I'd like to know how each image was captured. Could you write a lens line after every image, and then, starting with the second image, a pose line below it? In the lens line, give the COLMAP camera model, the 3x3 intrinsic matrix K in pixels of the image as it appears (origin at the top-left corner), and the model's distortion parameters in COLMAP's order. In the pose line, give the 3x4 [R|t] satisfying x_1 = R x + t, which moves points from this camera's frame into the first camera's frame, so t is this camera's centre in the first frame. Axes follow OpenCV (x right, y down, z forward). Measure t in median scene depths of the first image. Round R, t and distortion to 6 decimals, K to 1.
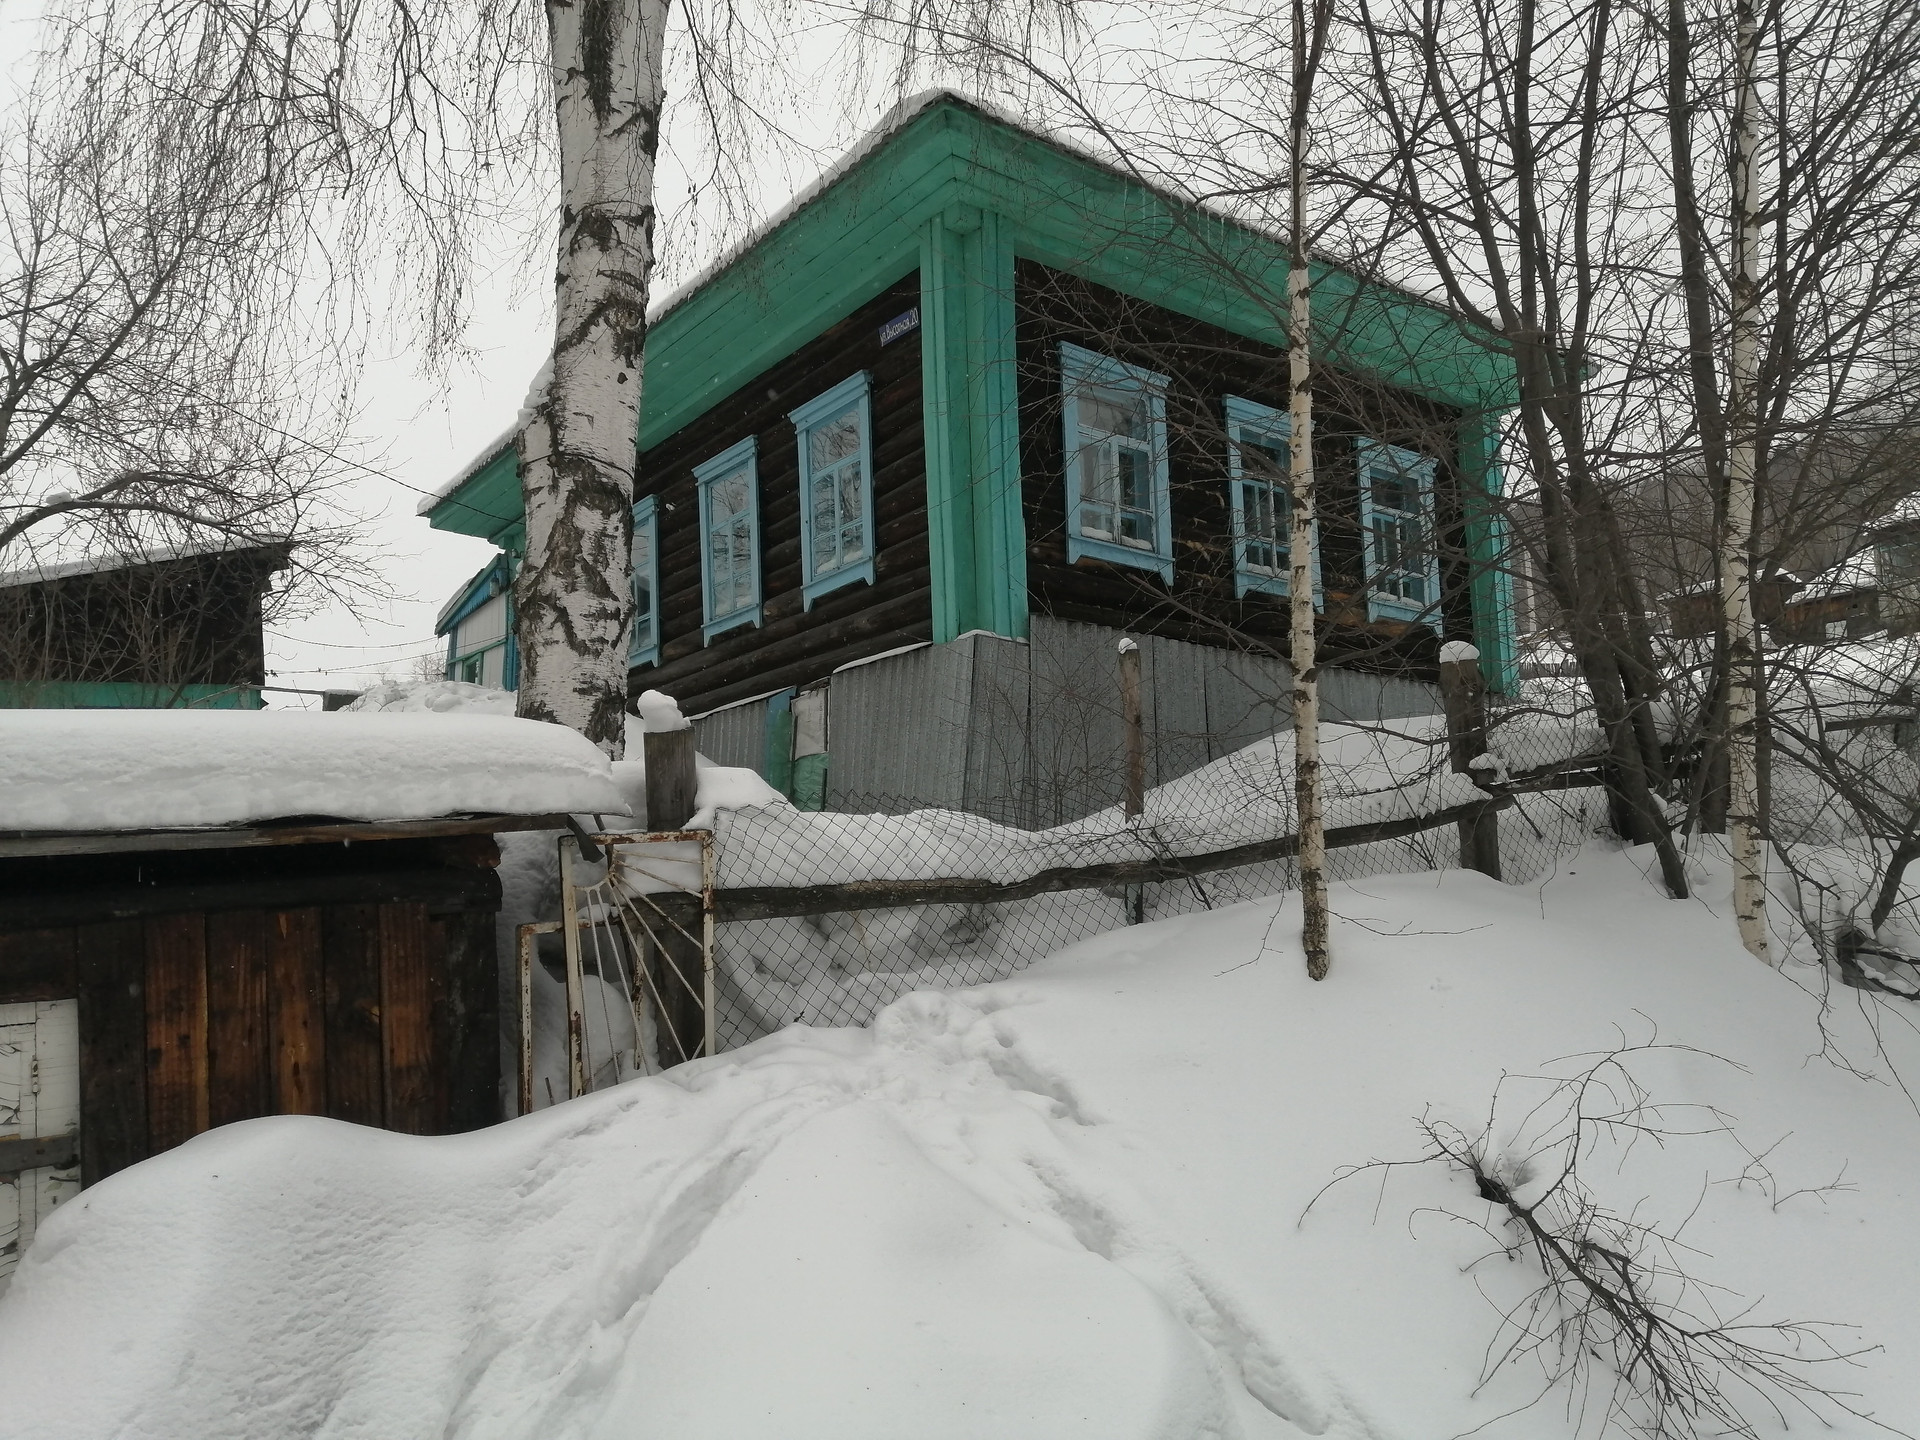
lens RADIAL K [[1533.0, 0, 960.0], [0, 1533.0, 720.0], [0, 0, 1]] dist [-0.005133, 0.058634]
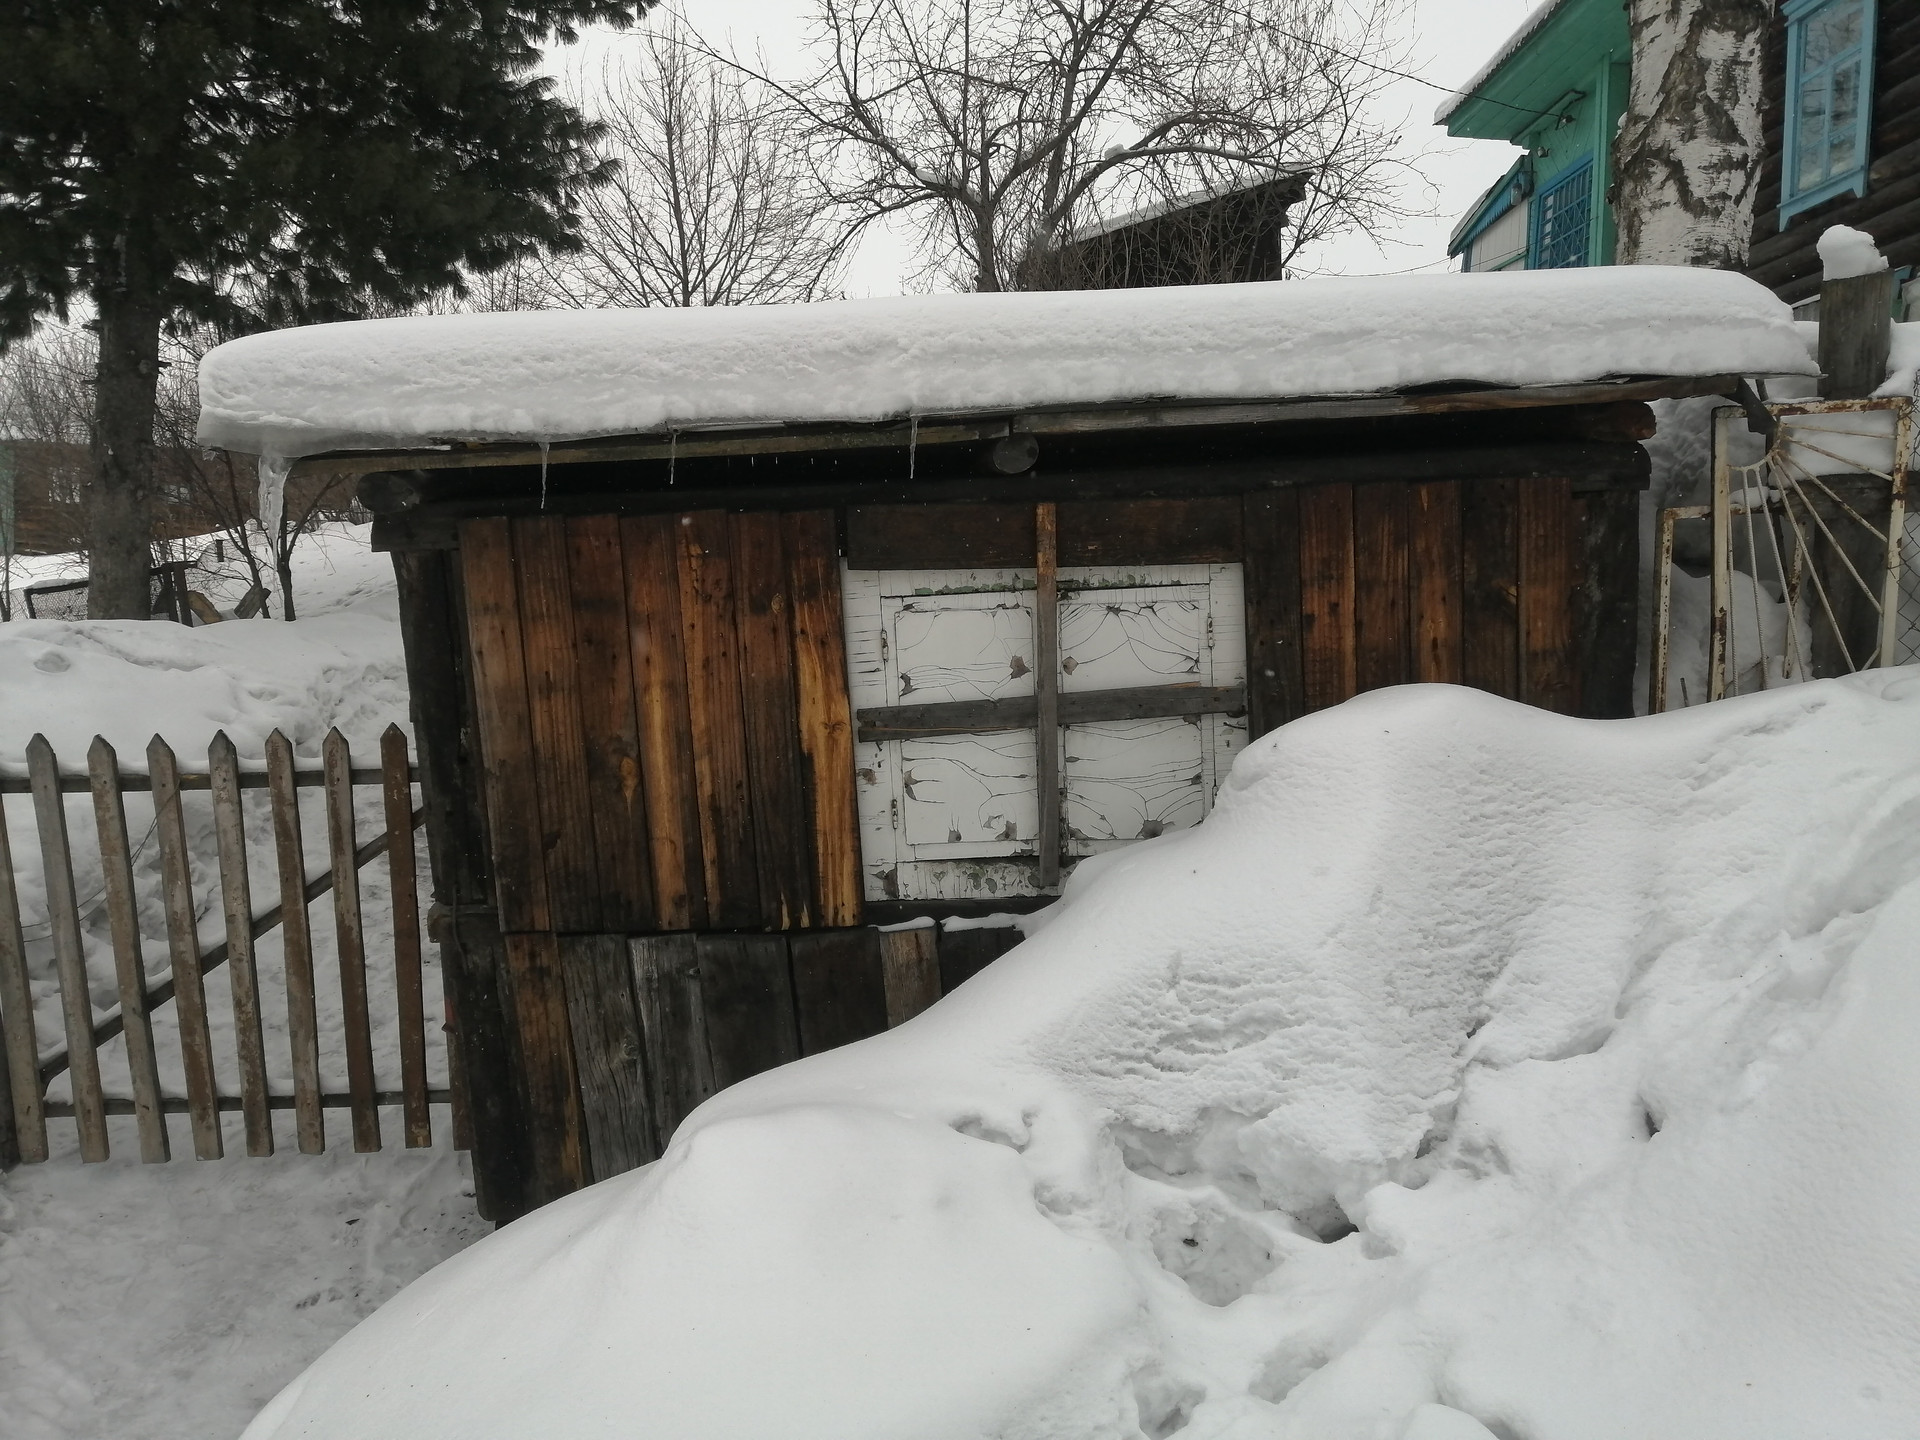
lens RADIAL K [[1533.0, 0, 960.0], [0, 1533.0, 720.0], [0, 0, 1]] dist [-0.005133, 0.058634]
pose [[0.813647, 0.085698, -0.575008, -0.102651], [0.049948, 0.975113, 0.216007, 0.043482], [0.579210, -0.204474, 0.789118, 0.026795]]
